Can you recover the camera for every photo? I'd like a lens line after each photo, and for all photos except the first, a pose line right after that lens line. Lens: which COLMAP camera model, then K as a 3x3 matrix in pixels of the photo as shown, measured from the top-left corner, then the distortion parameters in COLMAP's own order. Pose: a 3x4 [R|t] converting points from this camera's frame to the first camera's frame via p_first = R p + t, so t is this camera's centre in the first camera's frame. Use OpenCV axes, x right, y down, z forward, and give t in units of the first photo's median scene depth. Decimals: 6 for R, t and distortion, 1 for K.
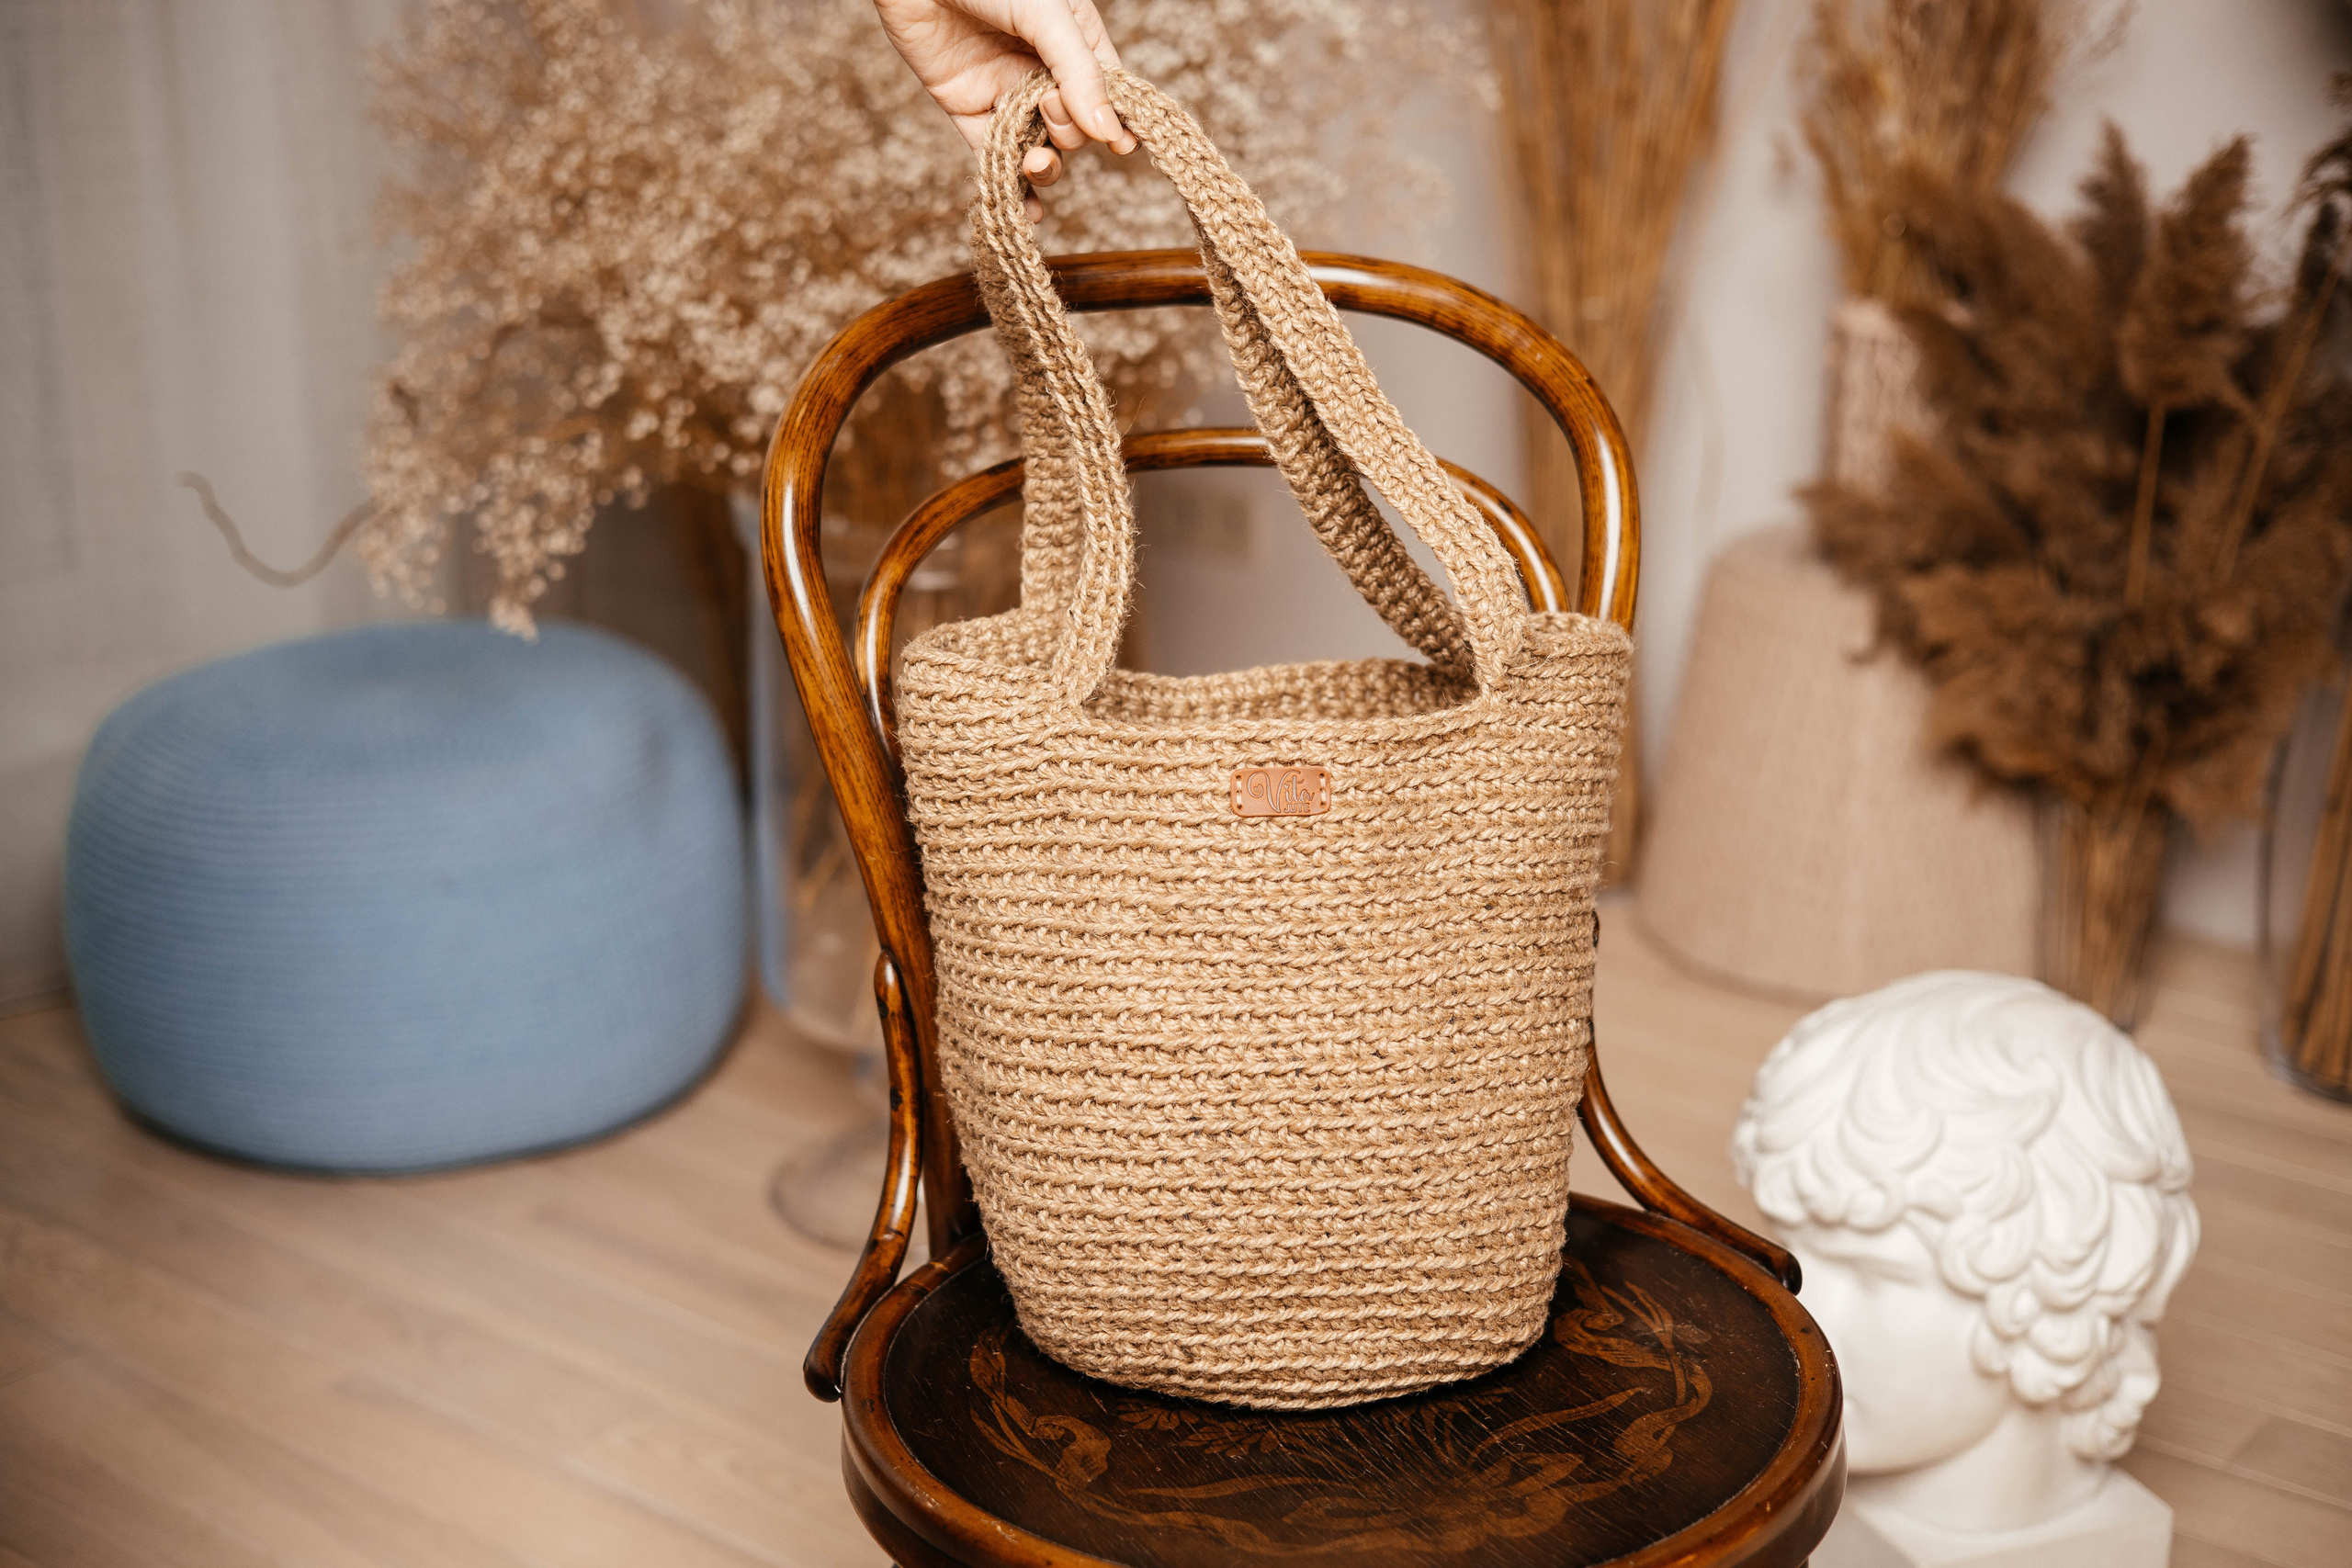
lens RADIAL K [[3731.5, 0, 1334.7], [0, 3731.5, 776.2], [0, 0, 1]] dist [0.088750, -1.025532]
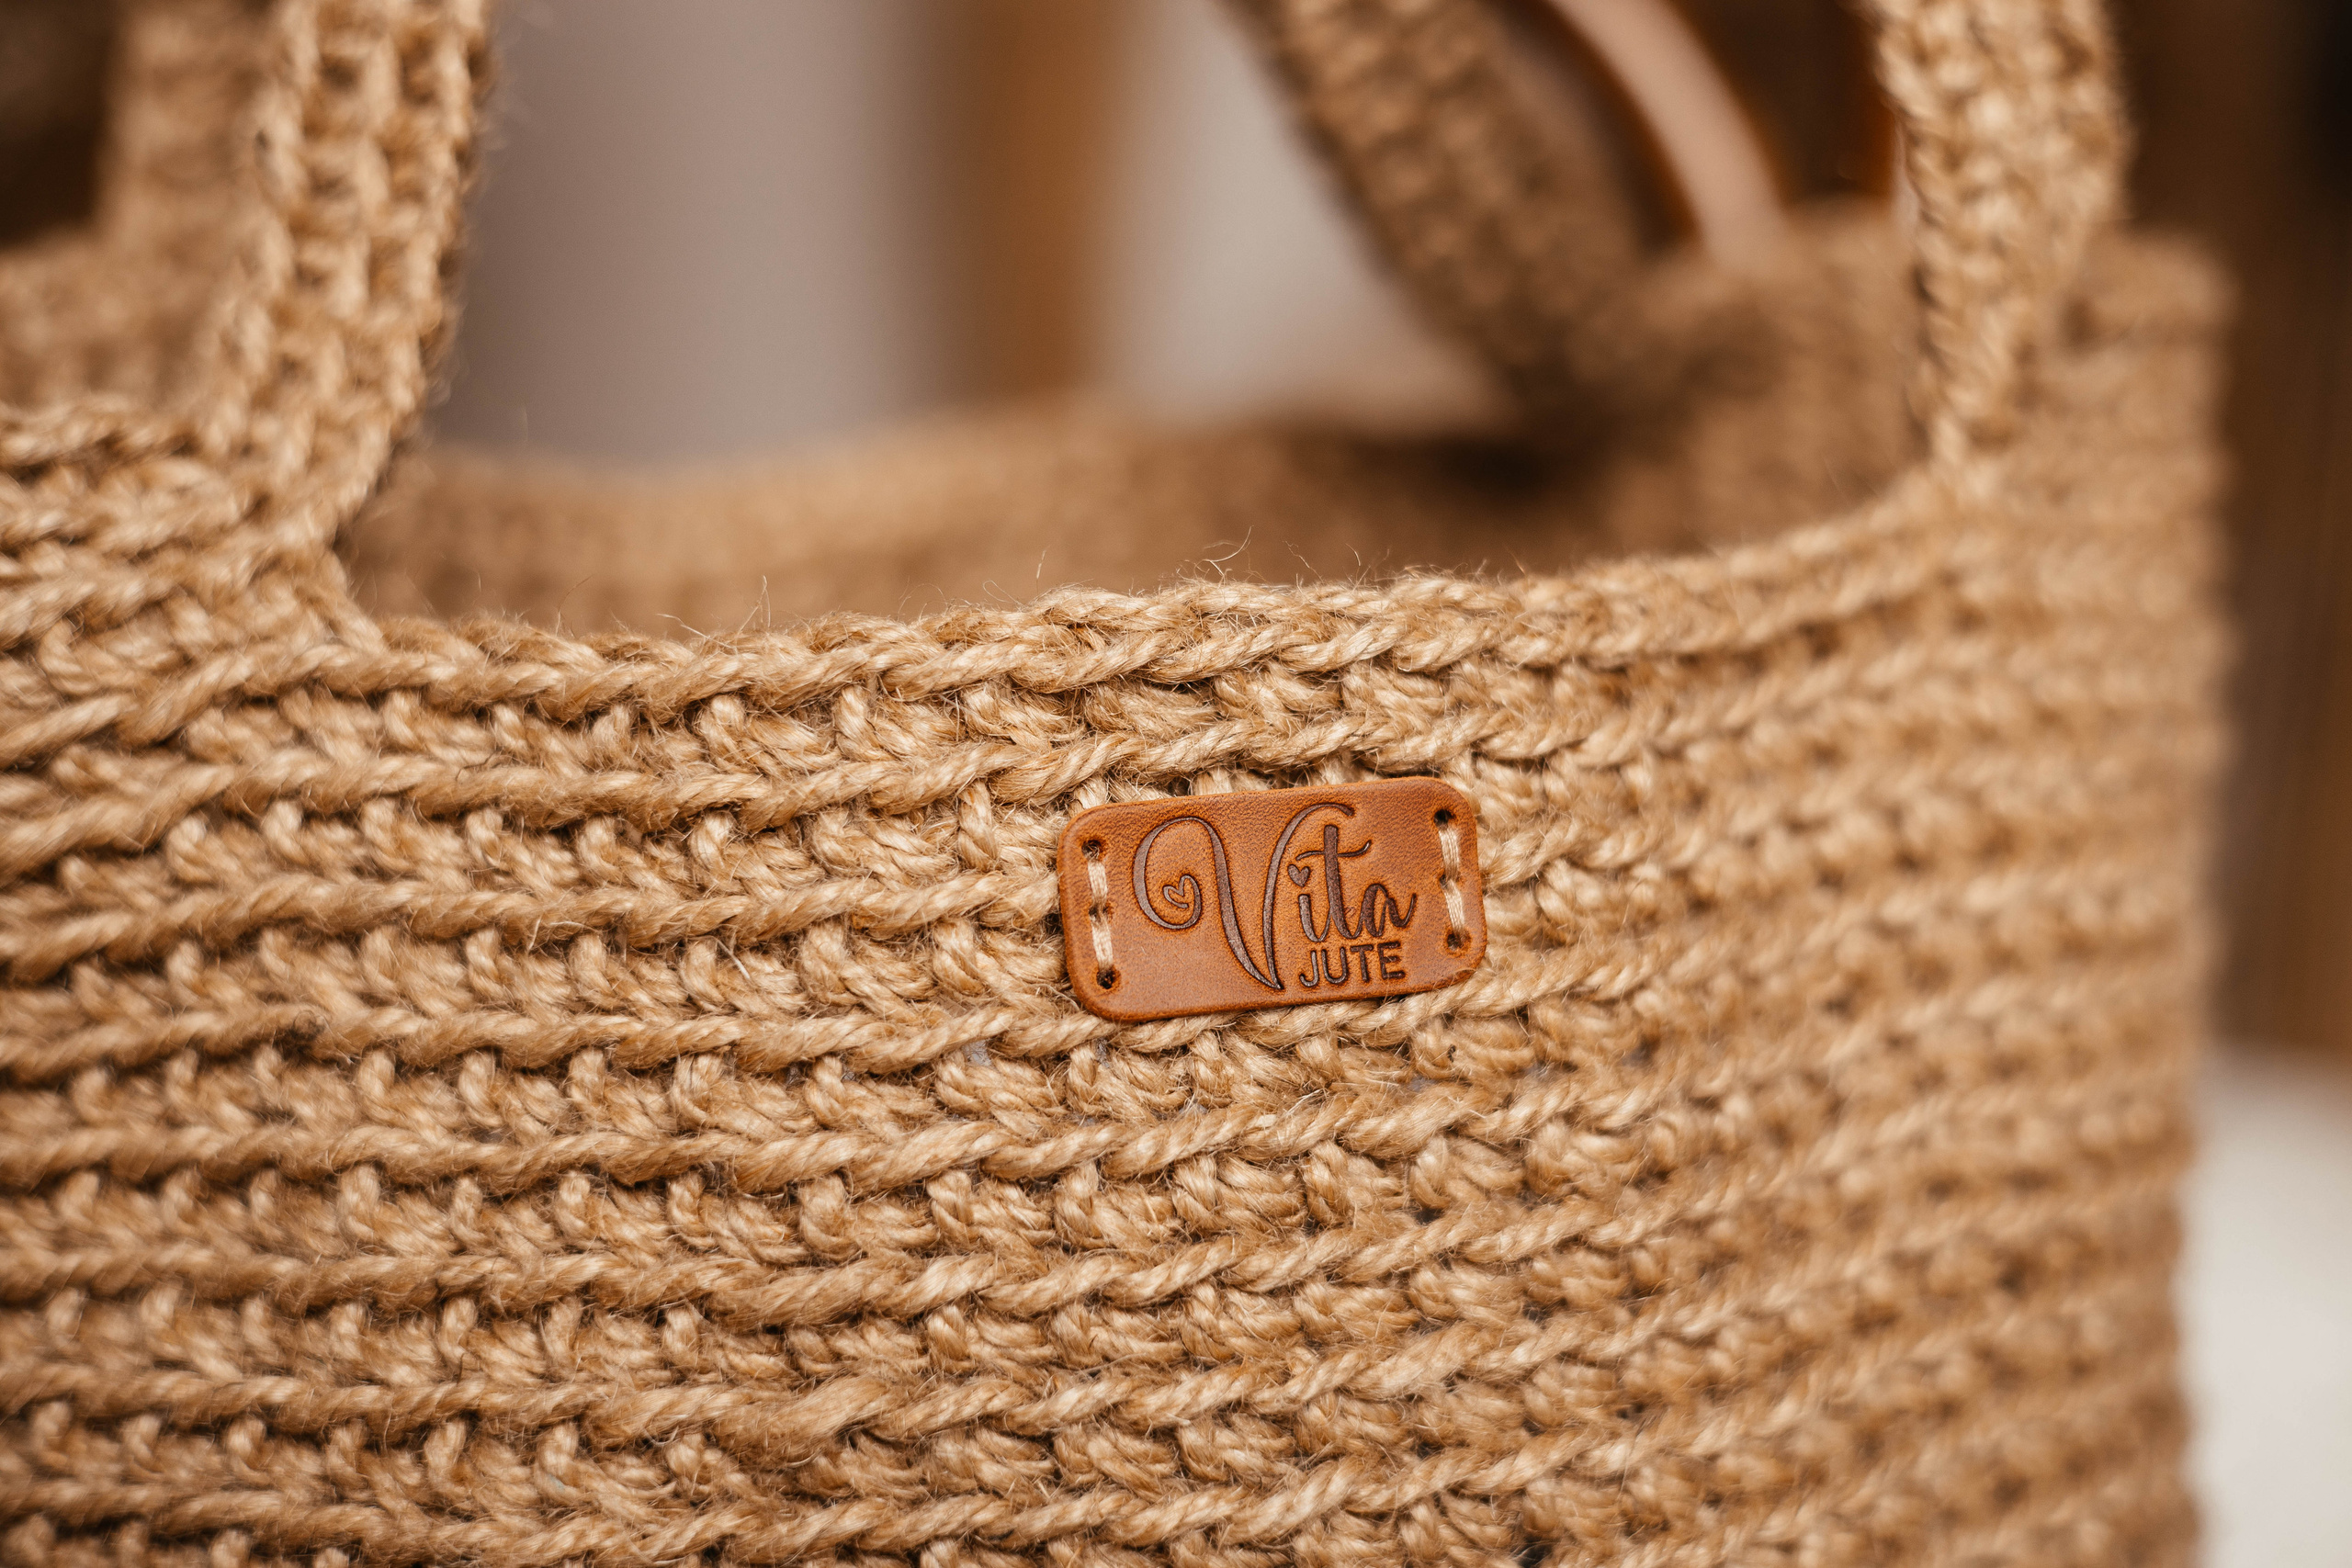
lens RADIAL K [[3908.7, 0, 1335.9], [0, 3908.7, 781.4], [0, 0, 1]] dist [0.039513, -1.122669]
pose [[0.973547, -0.051284, 0.222658, -0.062894], [0.046010, 0.998525, 0.028815, -0.009649], [-0.223807, -0.017808, 0.974471, 0.755637]]
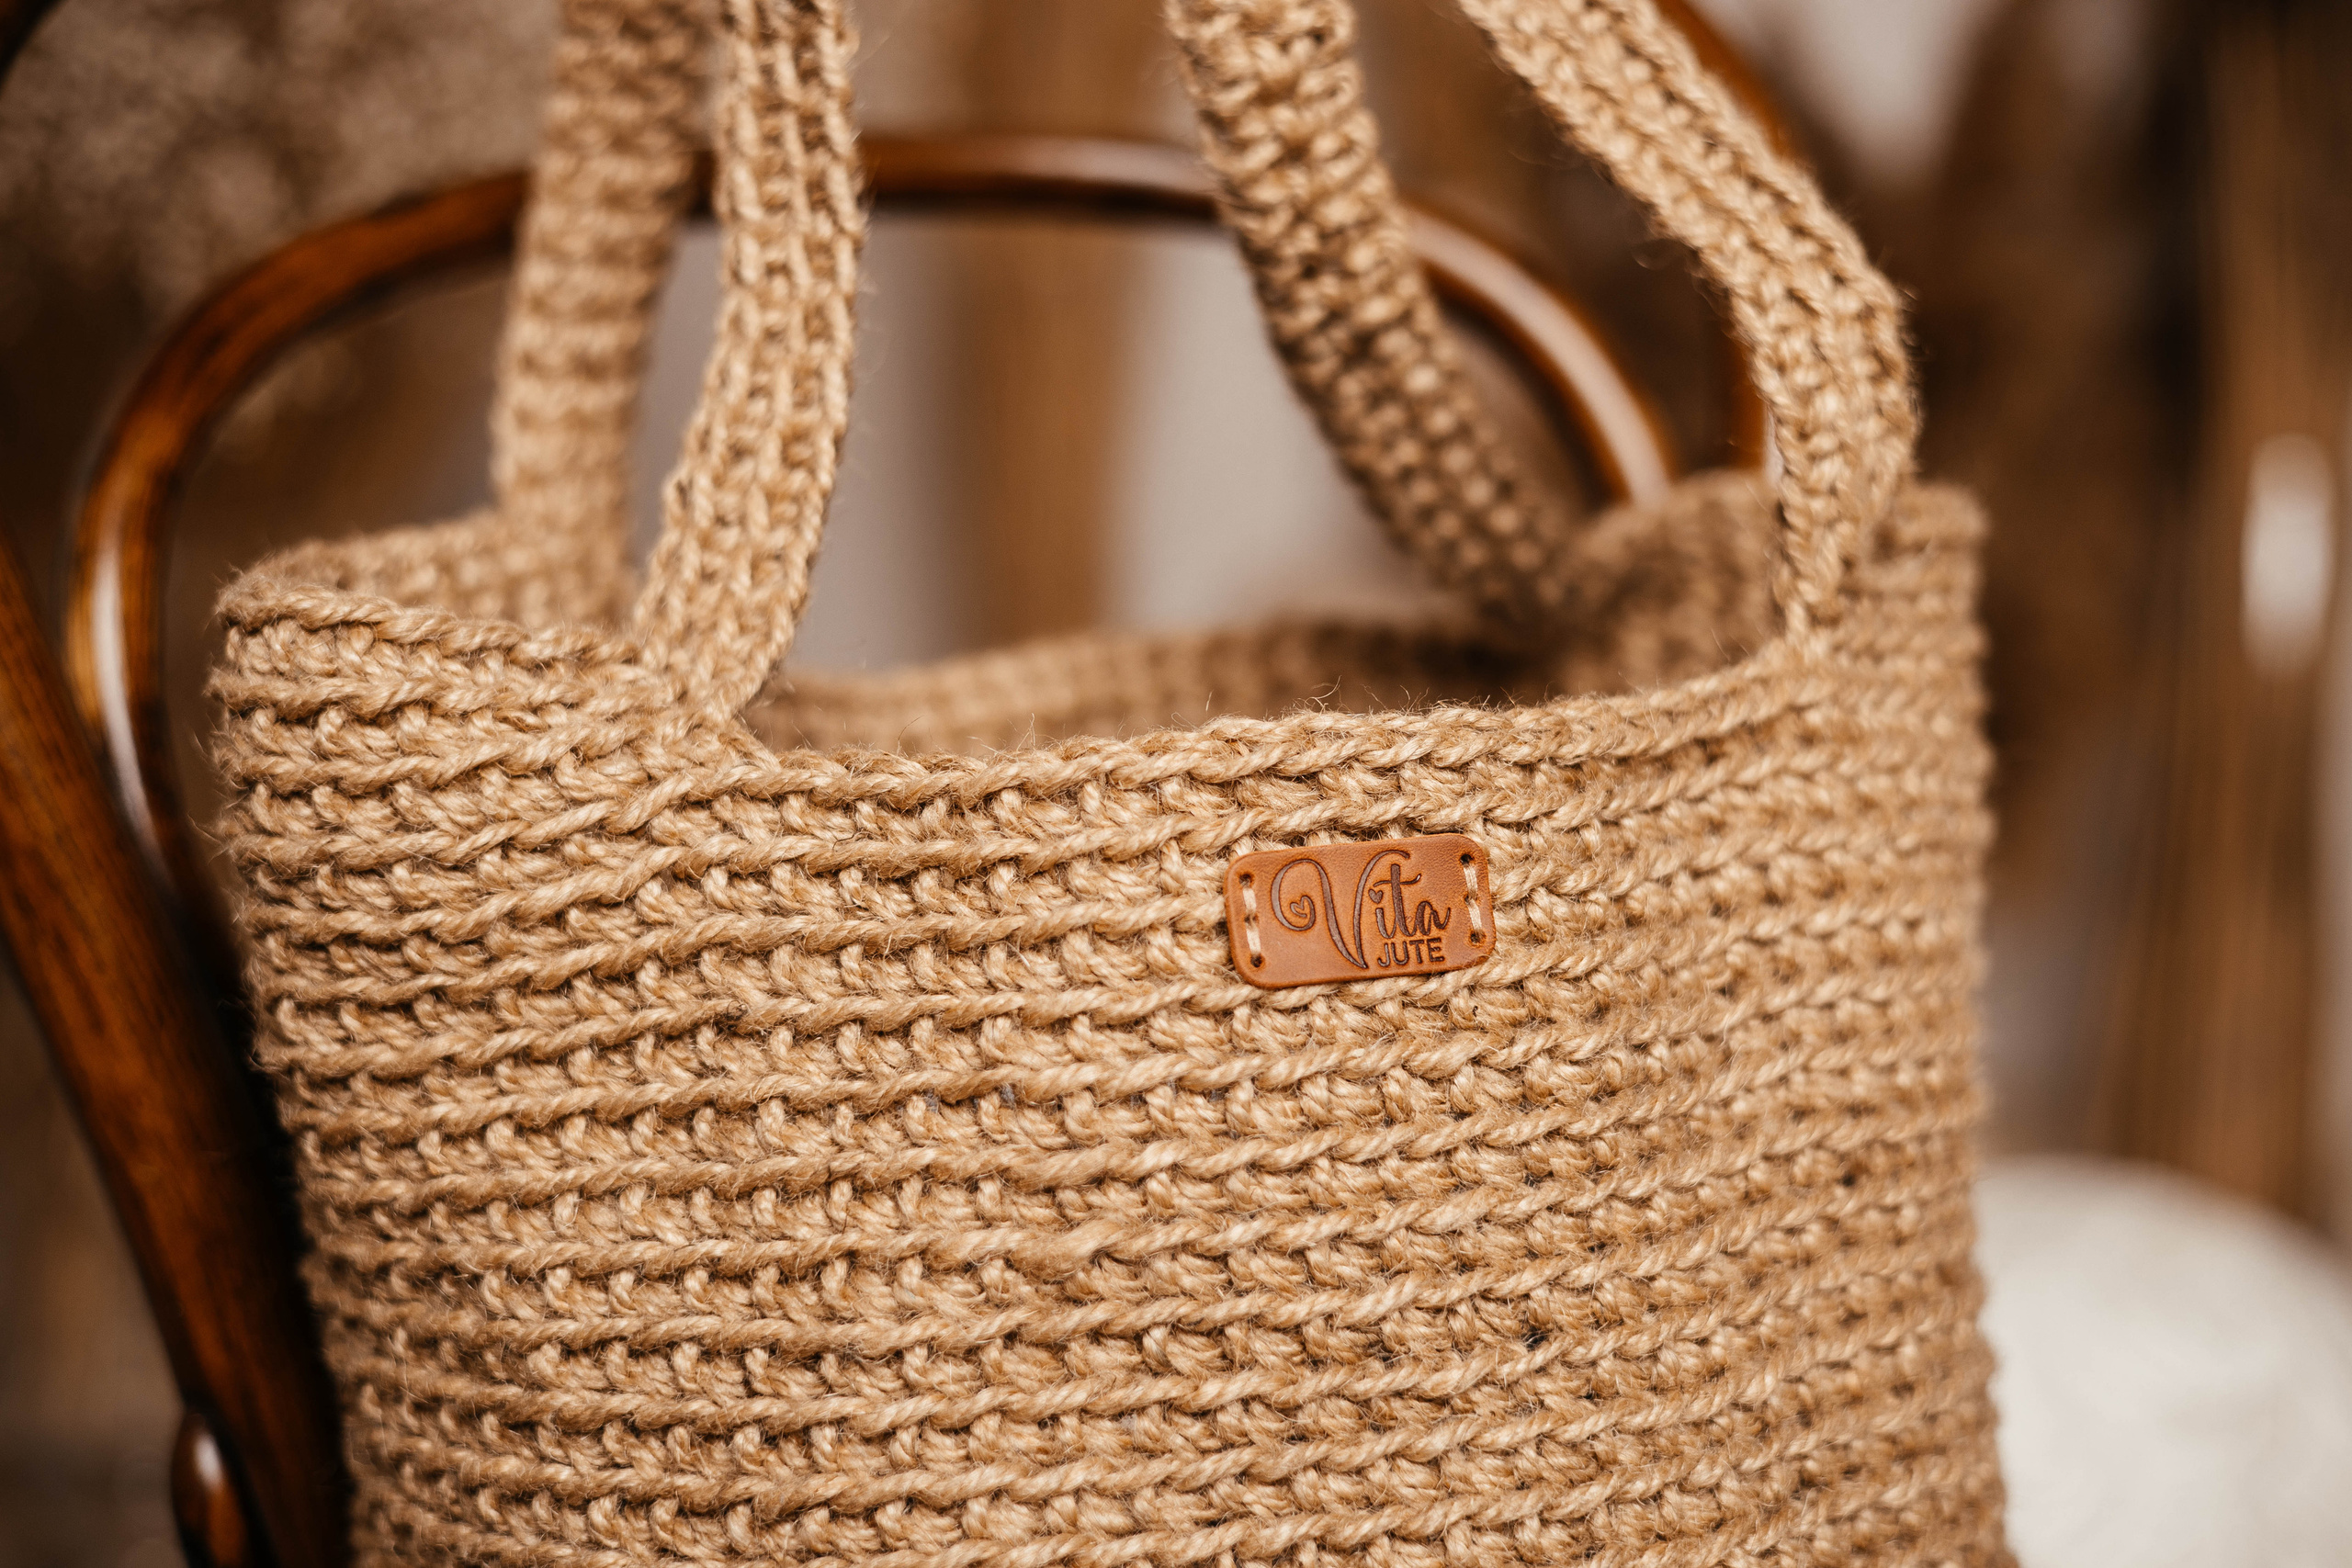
lens RADIAL K [[3731.5, 0, 1334.7], [0, 3731.5, 776.2], [0, 0, 1]] dist [0.088750, -1.025532]
pose [[0.971011, -0.057713, 0.231963, -0.098037], [0.067900, 0.997036, -0.036168, 0.003903], [-0.229188, 0.050870, 0.972052, 0.642154]]
